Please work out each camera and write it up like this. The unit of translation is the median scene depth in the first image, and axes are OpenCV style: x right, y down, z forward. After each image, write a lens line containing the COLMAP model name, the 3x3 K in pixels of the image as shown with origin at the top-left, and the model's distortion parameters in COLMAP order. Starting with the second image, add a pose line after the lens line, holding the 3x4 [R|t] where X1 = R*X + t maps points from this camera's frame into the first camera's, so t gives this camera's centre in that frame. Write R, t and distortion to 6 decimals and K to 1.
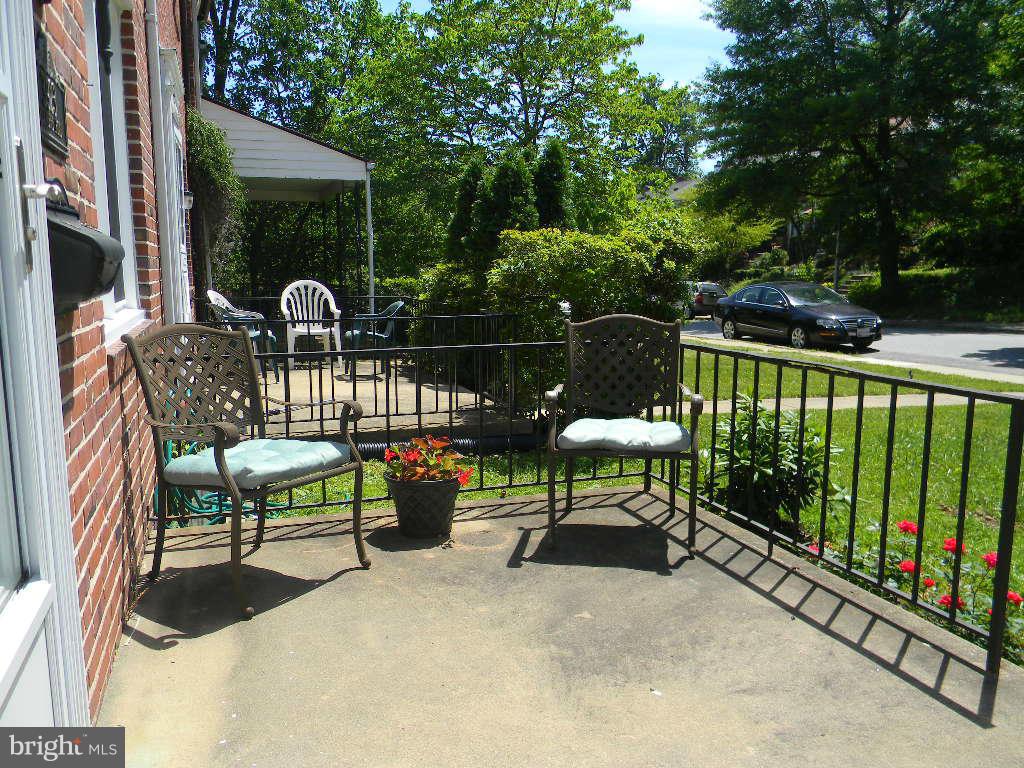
lens RADIAL K [[821.0, 0, 509.5], [0, 821.0, 385.9], [0, 0, 1]] dist [-0.005892, -0.004182]
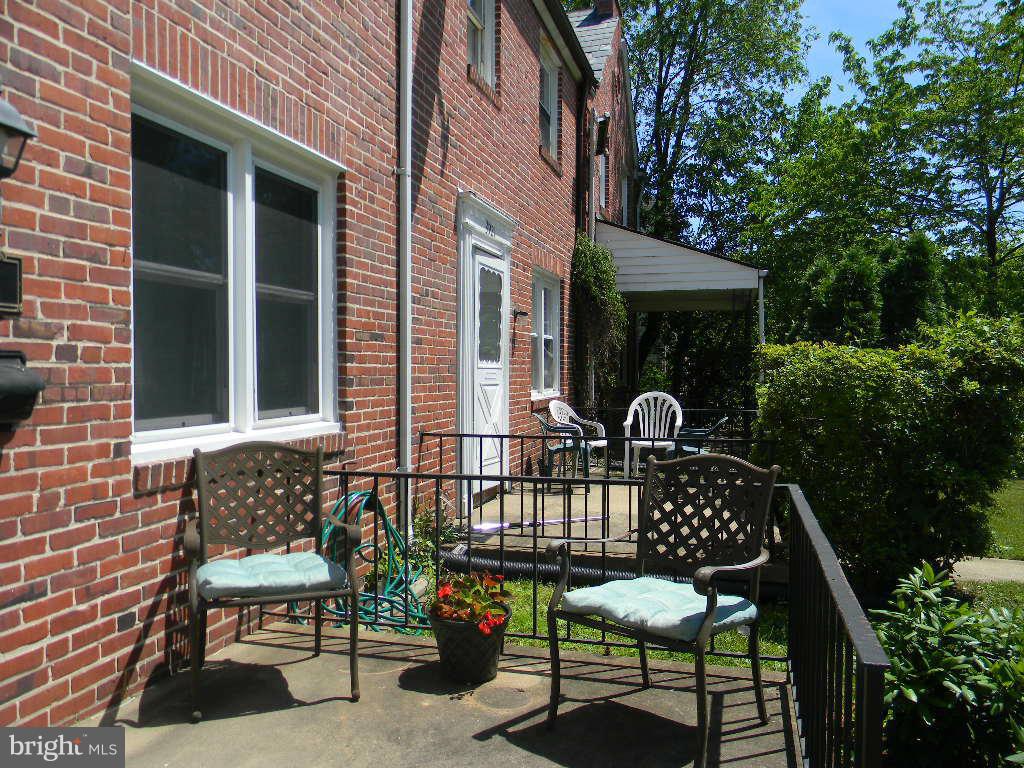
lens RADIAL K [[821.0, 0, 510.7], [0, 821.0, 383.4], [0, 0, 1]] dist [-0.005892, -0.004182]
pose [[0.820773, 0.013334, -0.571099, 0.415856], [-0.085943, 0.991231, -0.100372, -0.055026], [0.564752, 0.131465, 0.814722, 0.203805]]
